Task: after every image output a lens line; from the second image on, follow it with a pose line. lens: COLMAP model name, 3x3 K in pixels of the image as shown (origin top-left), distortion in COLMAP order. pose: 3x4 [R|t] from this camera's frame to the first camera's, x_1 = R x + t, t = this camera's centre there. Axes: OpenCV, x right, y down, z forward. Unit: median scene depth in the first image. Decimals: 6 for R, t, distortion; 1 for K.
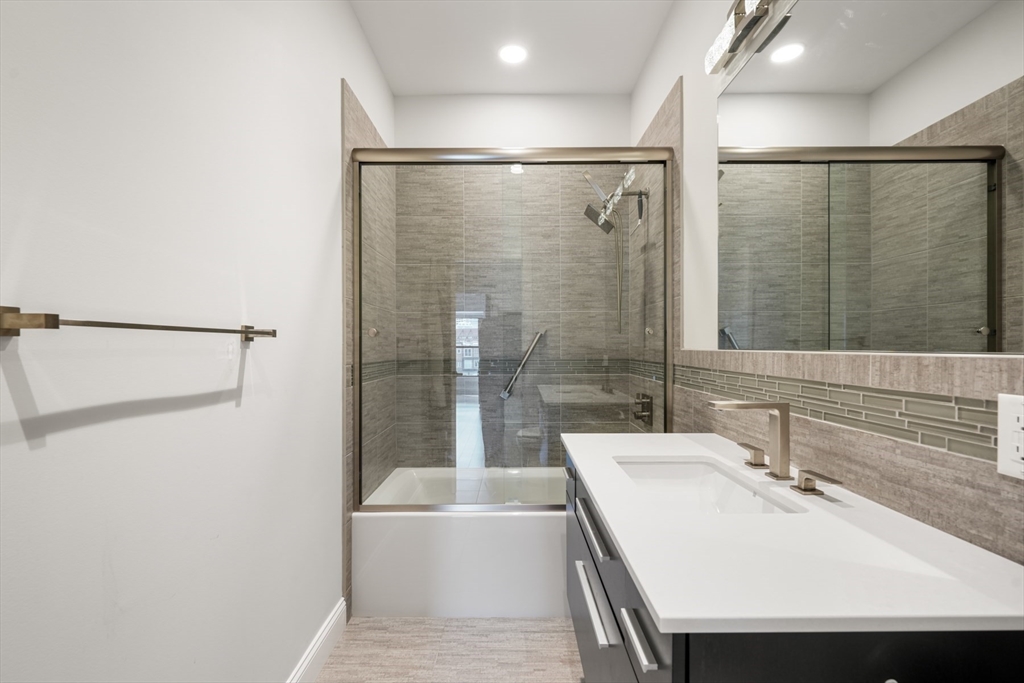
lens RADIAL K [[445.5, 0, 515.4], [0, 445.5, 344.1], [0, 0, 1]] dist [-0.000298, -0.000403]
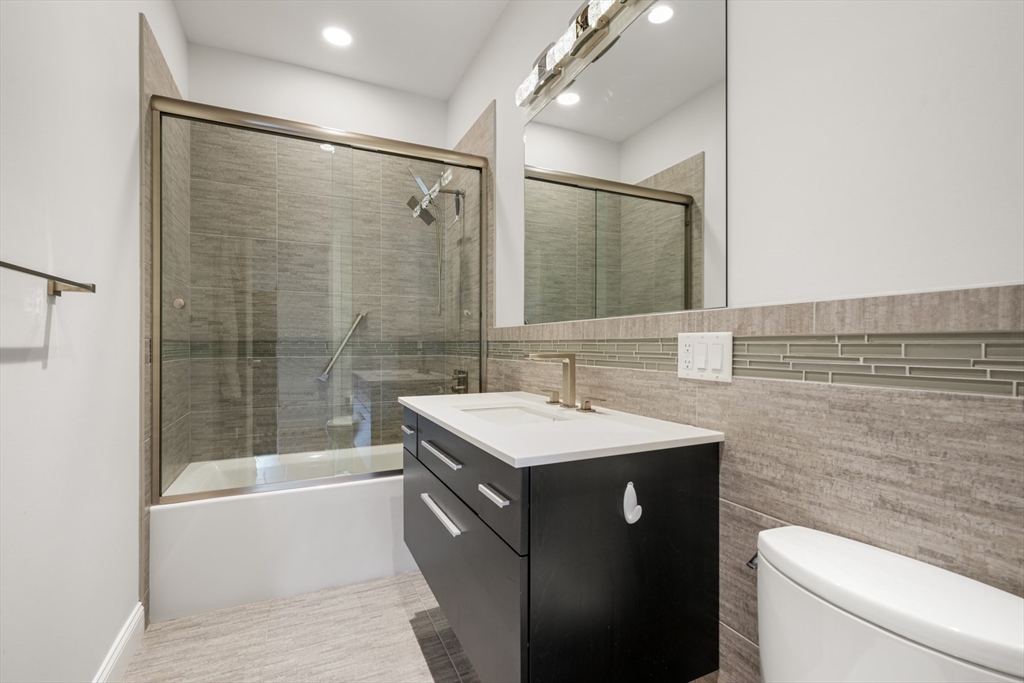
lens RADIAL K [[464.8, 0, 514.0], [0, 464.8, 346.4], [0, 0, 1]] dist [-0.000407, -0.000322]
pose [[0.901521, 0.002202, 0.432730, -0.113961], [-0.002289, 0.999997, -0.000318, 0.059199], [-0.432729, -0.000704, 0.901524, -0.142508]]
